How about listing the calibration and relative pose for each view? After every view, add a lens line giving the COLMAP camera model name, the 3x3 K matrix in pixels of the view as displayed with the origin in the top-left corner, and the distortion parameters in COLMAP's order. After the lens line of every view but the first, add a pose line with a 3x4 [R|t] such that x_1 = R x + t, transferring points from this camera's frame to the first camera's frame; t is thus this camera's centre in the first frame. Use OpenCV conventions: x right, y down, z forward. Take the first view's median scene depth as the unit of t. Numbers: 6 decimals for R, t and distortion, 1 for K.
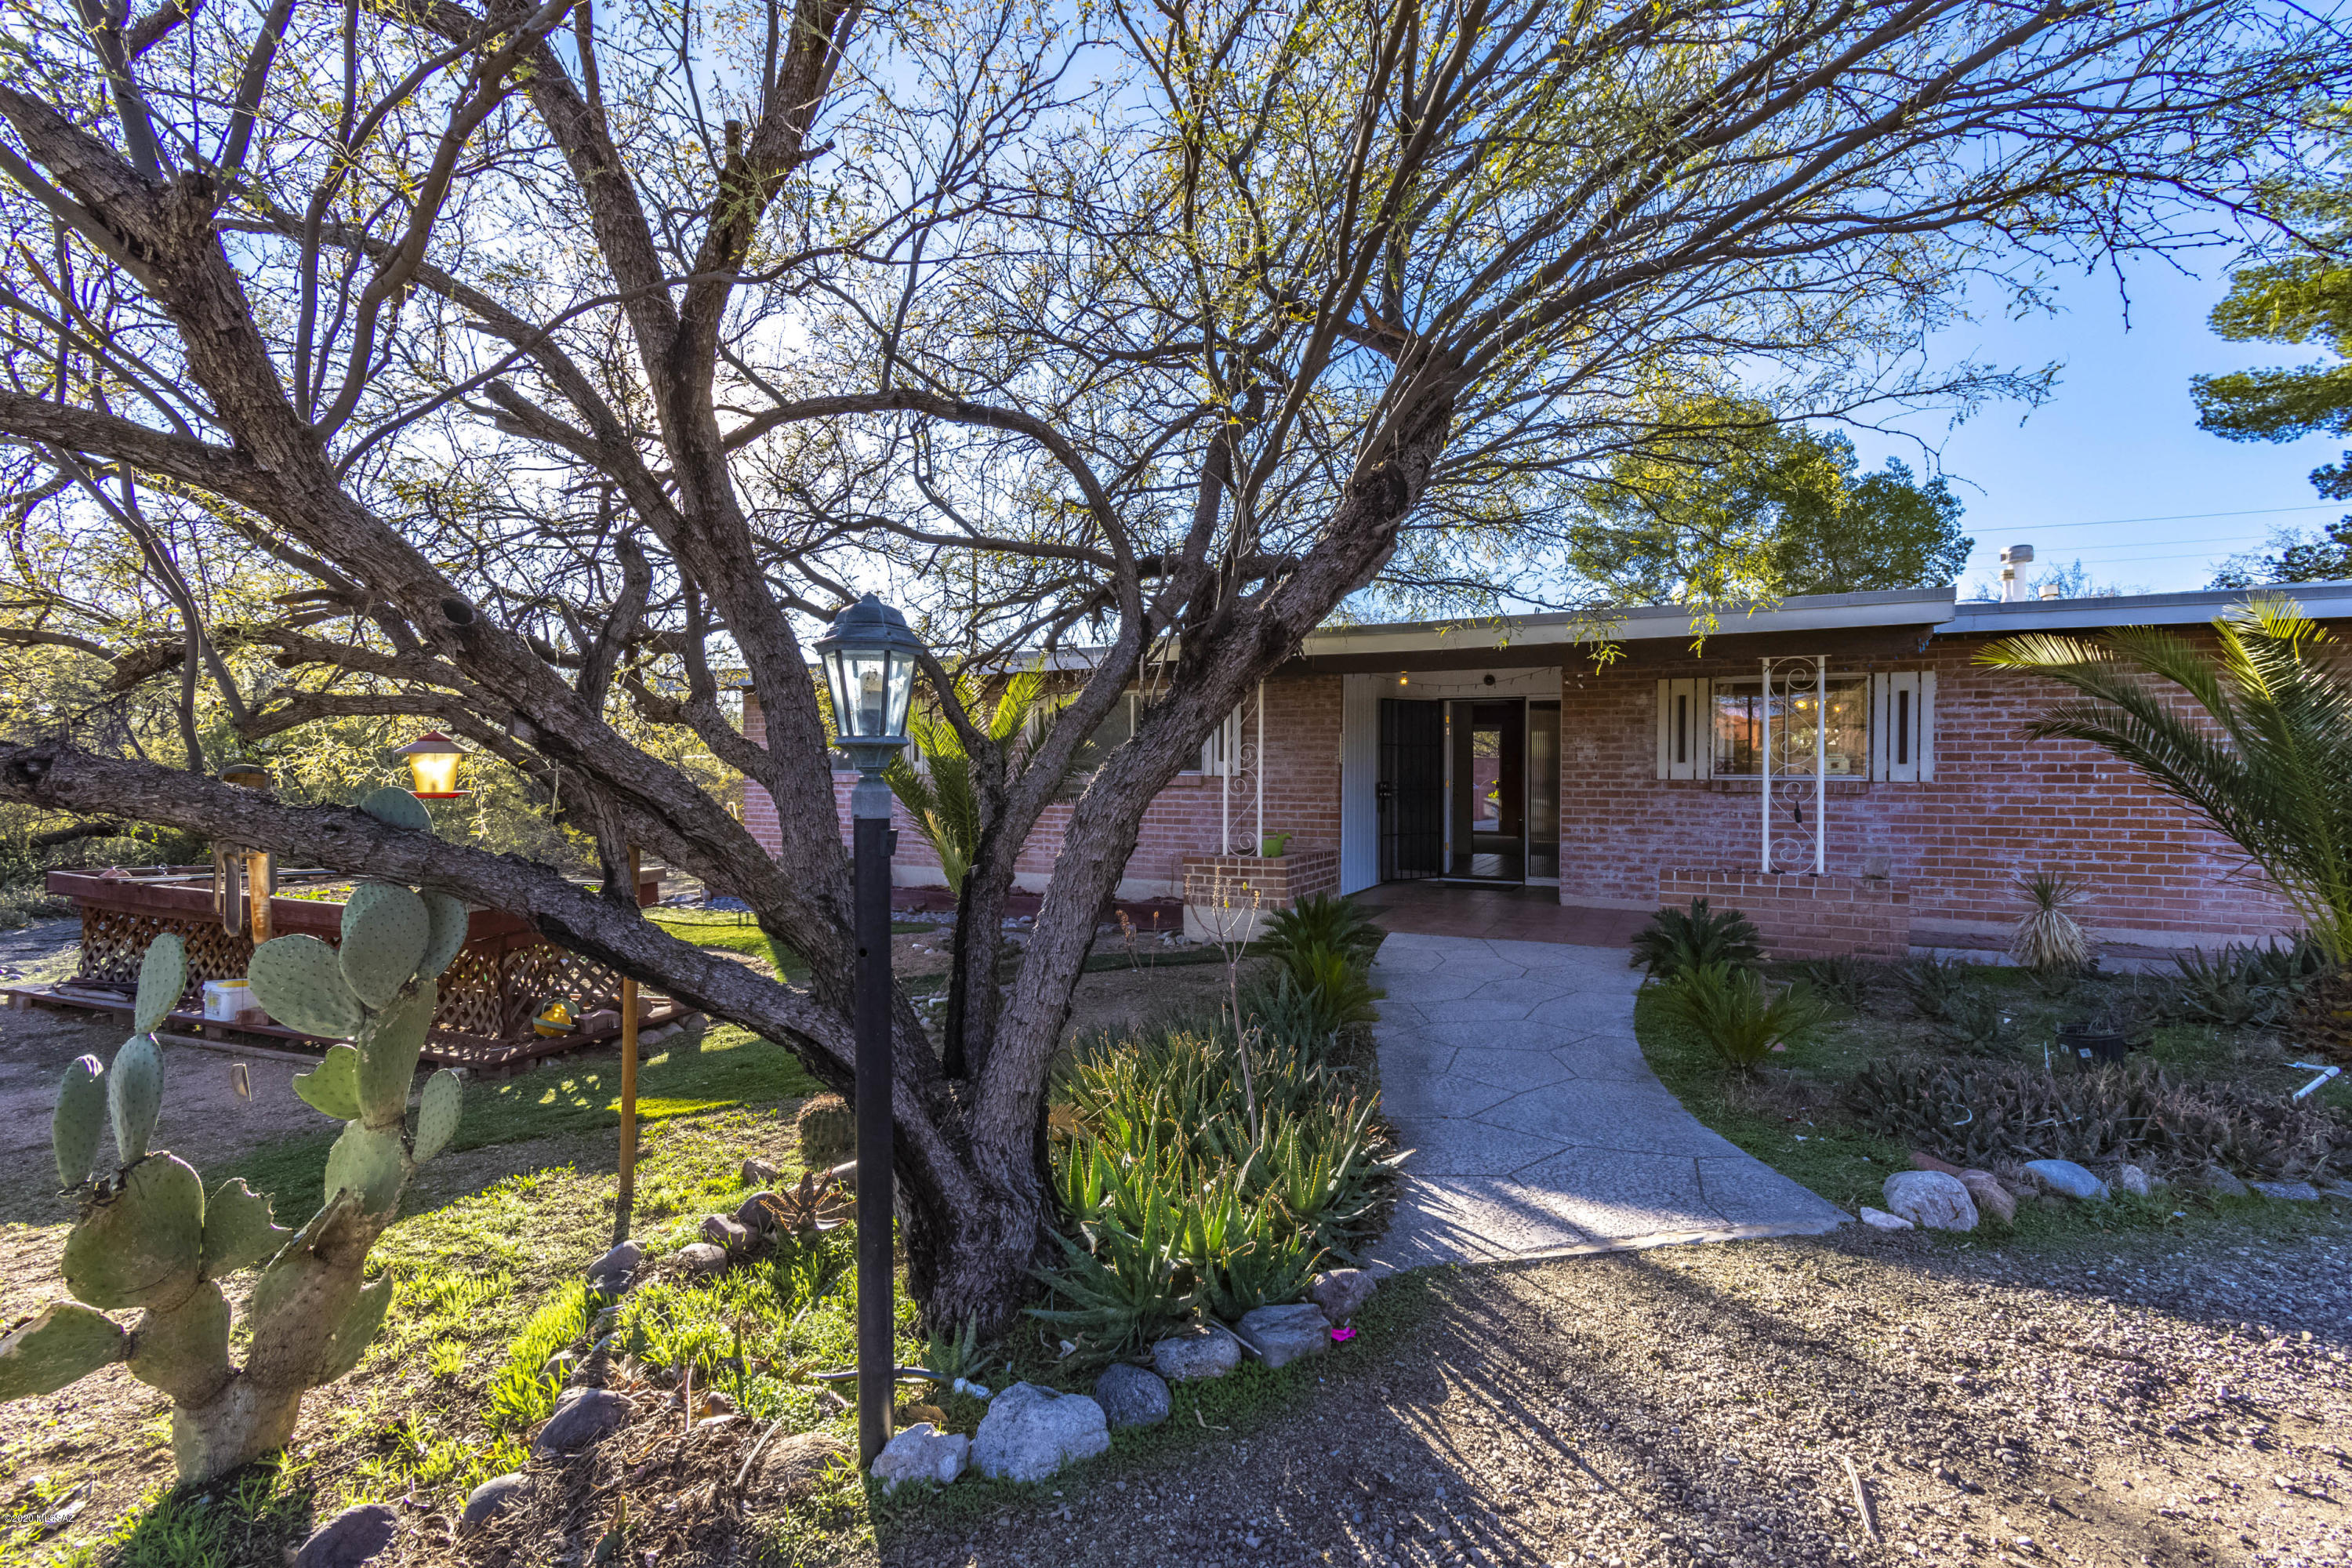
lens RADIAL K [[1038.3, 0, 1198.3], [0, 1038.3, 779.1], [0, 0, 1]] dist [0.001855, -0.000887]
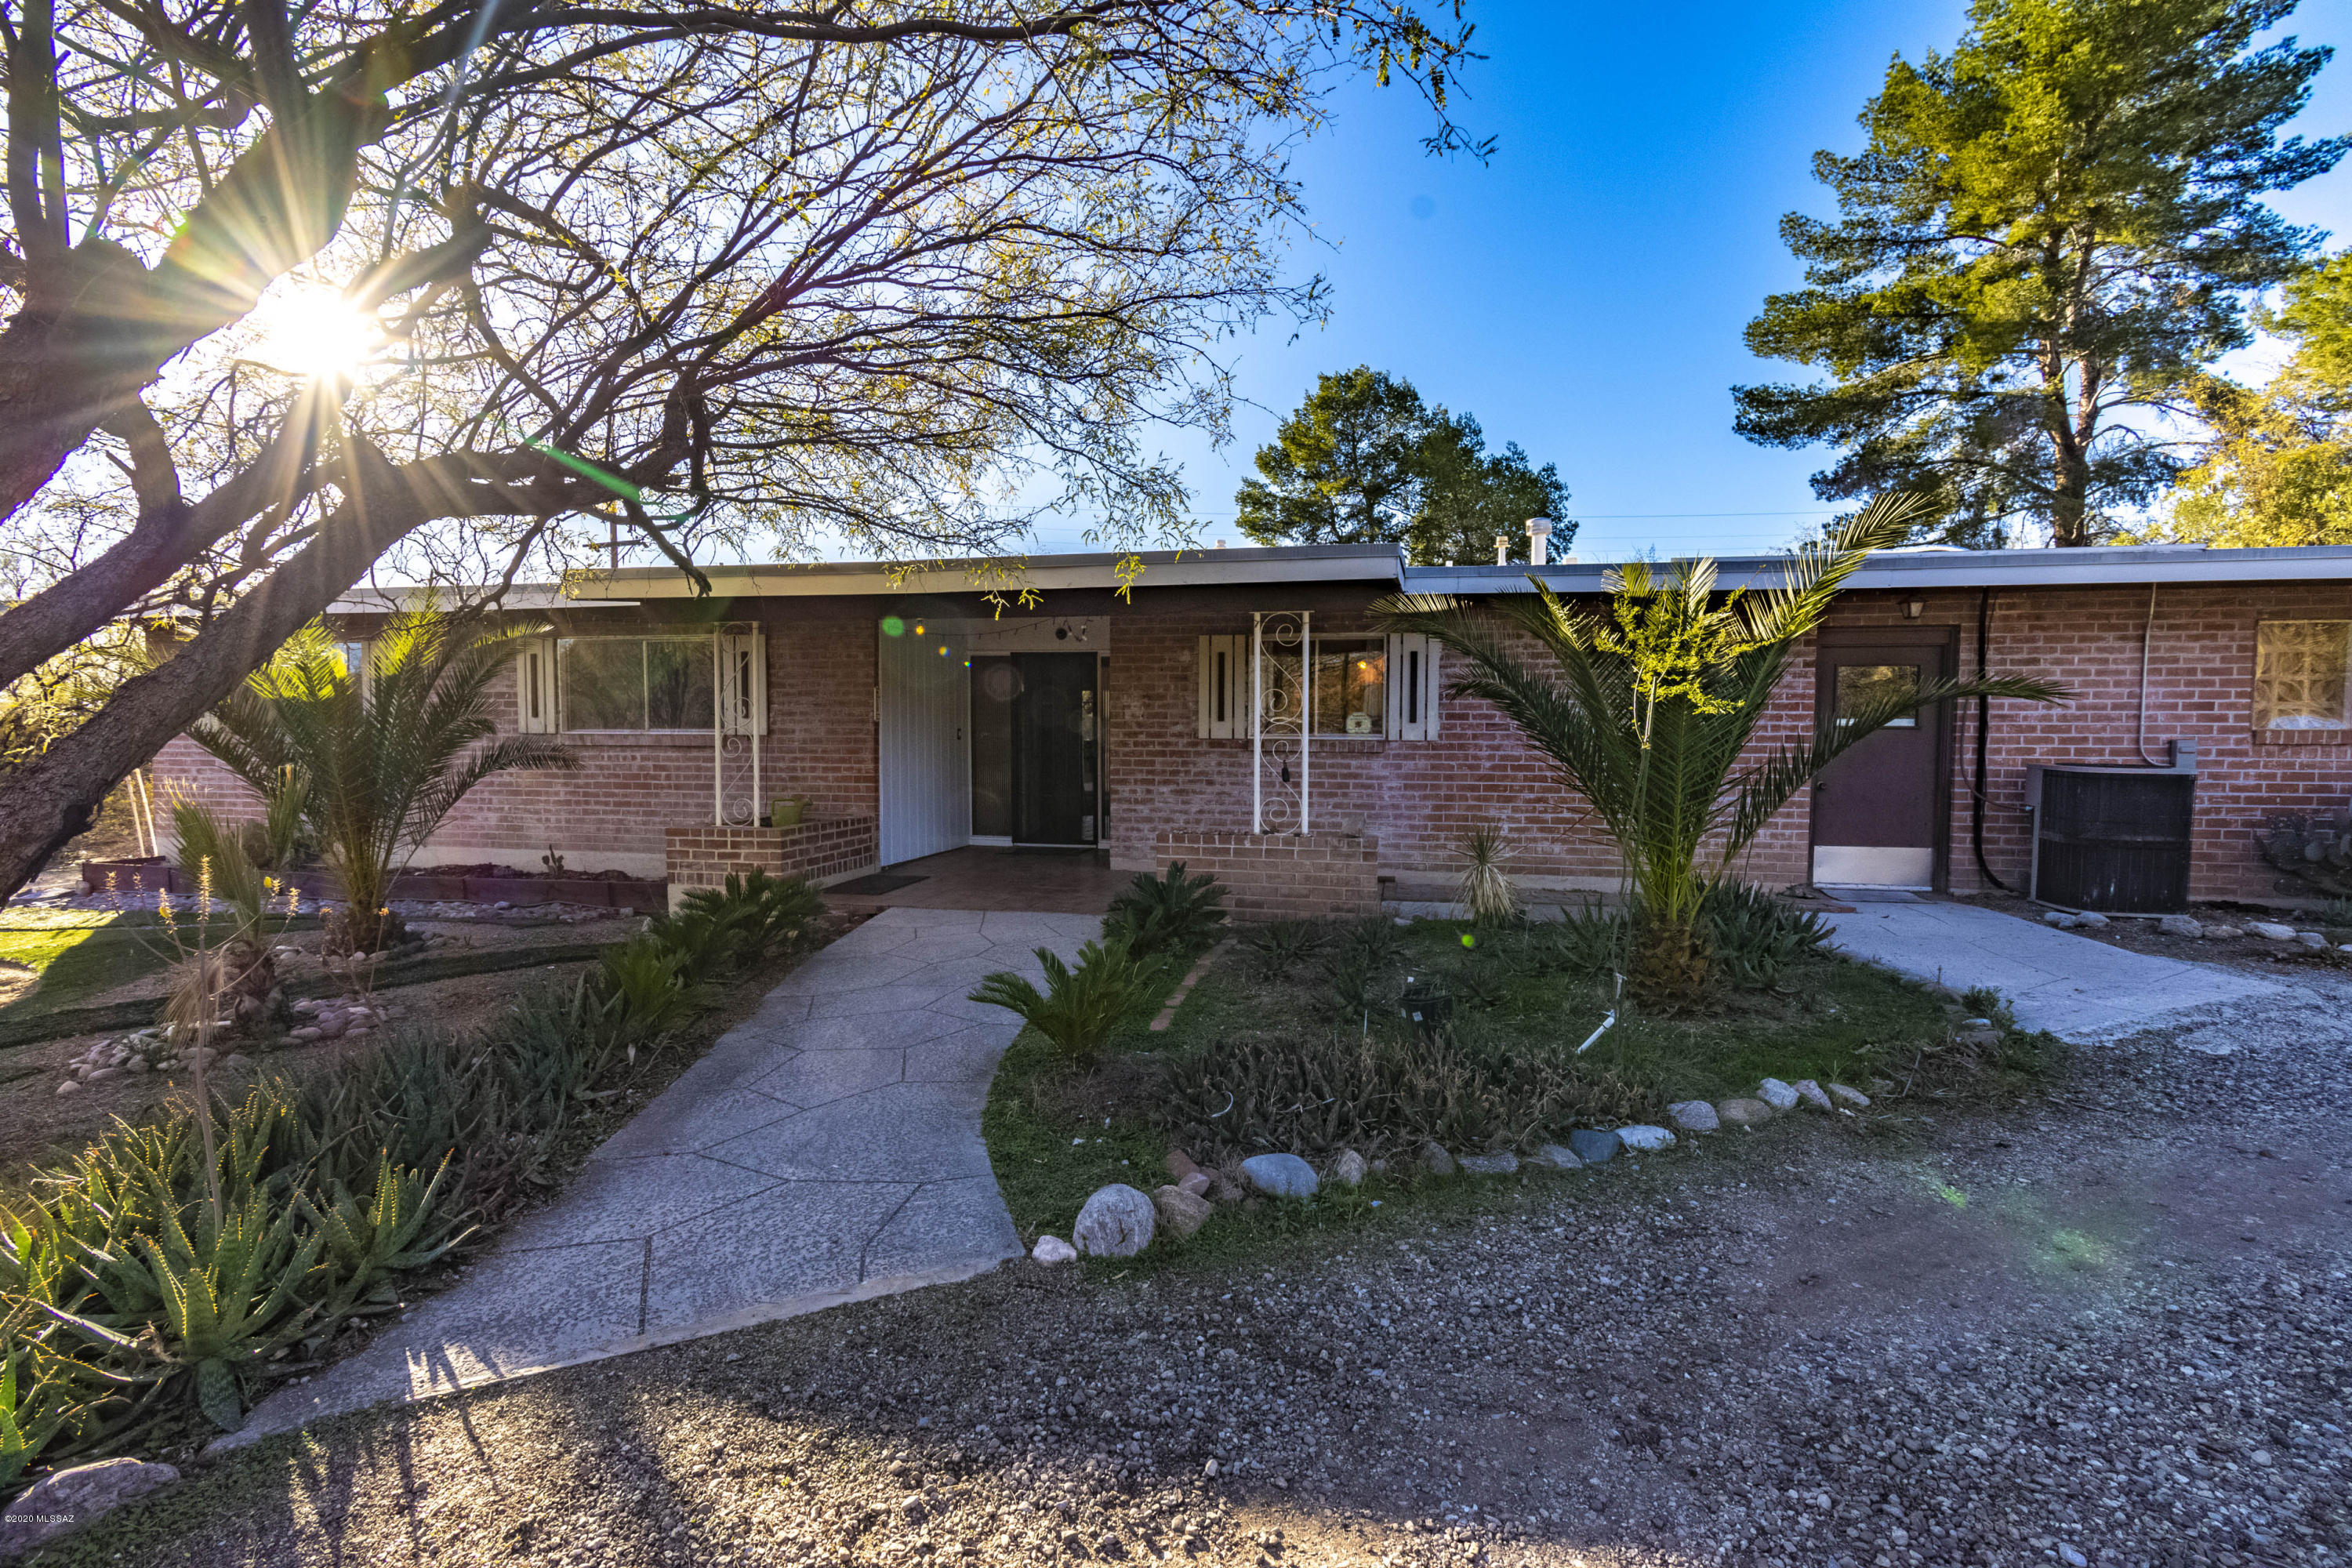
lens RADIAL K [[1038.3, 0, 1199.7], [0, 1038.3, 786.4], [0, 0, 1]] dist [0.001855, -0.000887]
pose [[0.967040, -0.011676, 0.254356, 0.245958], [0.000231, 0.998988, 0.044977, 0.001980], [-0.254623, -0.043436, 0.966064, 0.070240]]
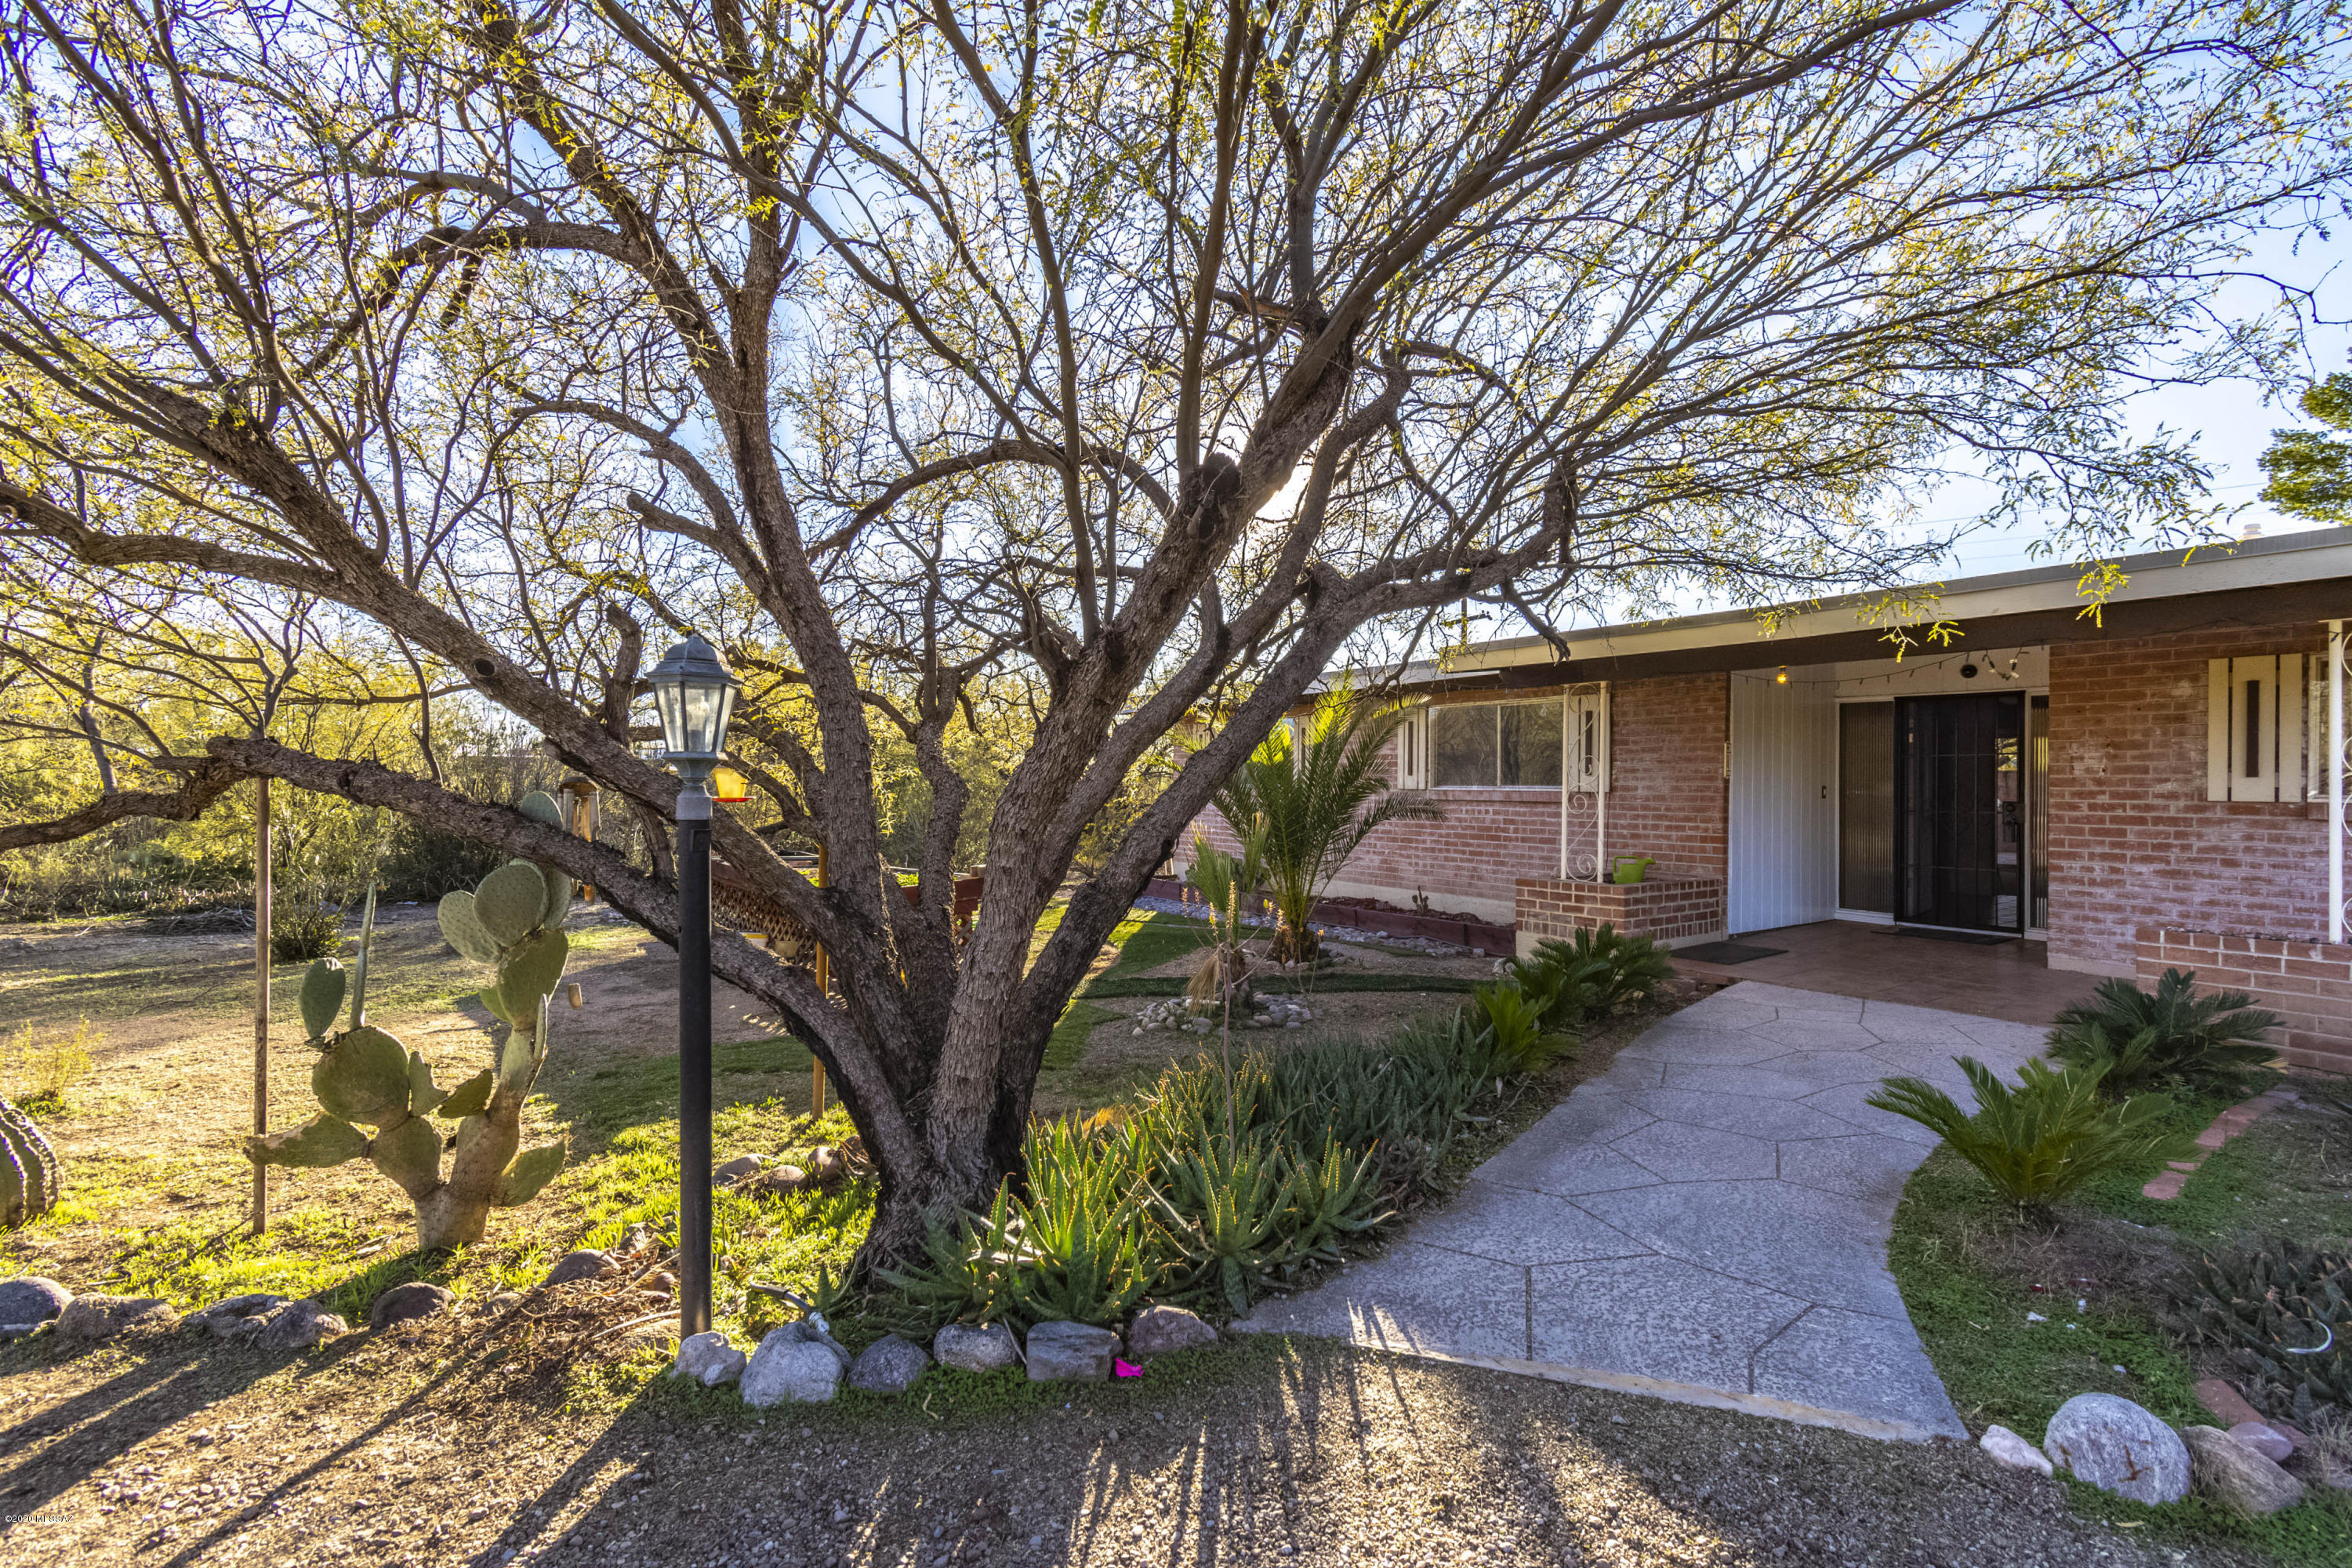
lens RADIAL K [[1038.3, 0, 1194.4], [0, 1038.3, 781.7], [0, 0, 1]] dist [0.001855, -0.000887]
pose [[0.876736, 0.003158, -0.480961, 0.225500], [-0.008794, 0.999917, -0.009465, 0.000271], [0.480891, 0.012528, 0.876691, 0.063778]]
